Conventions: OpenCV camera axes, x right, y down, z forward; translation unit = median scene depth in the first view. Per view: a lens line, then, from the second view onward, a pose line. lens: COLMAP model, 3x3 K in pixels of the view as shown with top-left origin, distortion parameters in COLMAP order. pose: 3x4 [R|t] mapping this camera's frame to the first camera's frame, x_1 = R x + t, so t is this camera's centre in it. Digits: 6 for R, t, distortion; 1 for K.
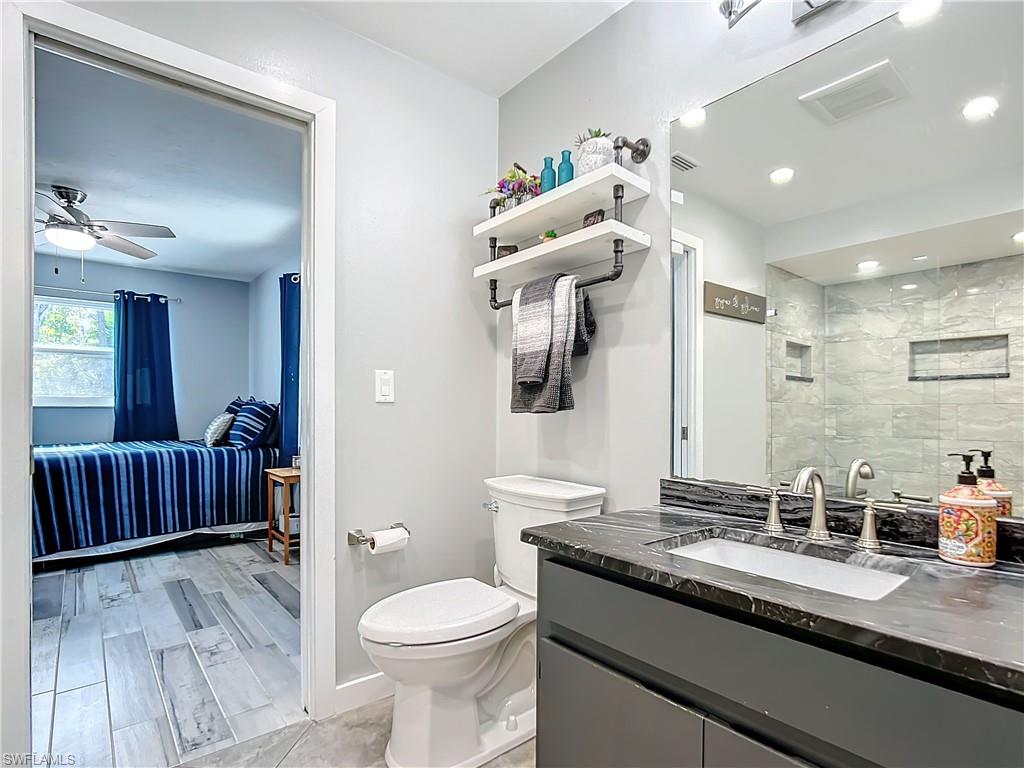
lens RADIAL K [[526.2, 0, 530.9], [0, 526.2, 405.1], [0, 0, 1]] dist [-0.050728, 0.020490]
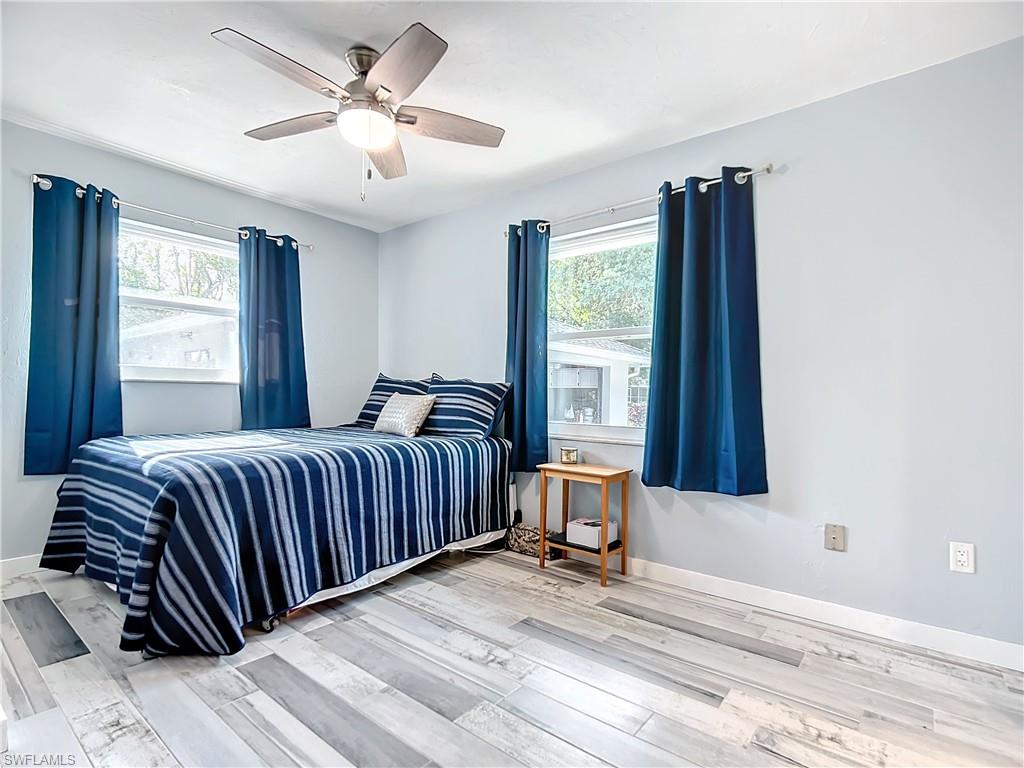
lens RADIAL K [[505.5, 0, 511.2], [0, 505.5, 407.2], [0, 0, 1]] dist [-0.024455, 0.000074]
pose [[0.983139, 0.010461, 0.182558, -0.685320], [-0.017006, 0.999266, 0.034325, 0.008728], [-0.182065, -0.036851, 0.982596, 0.253440]]
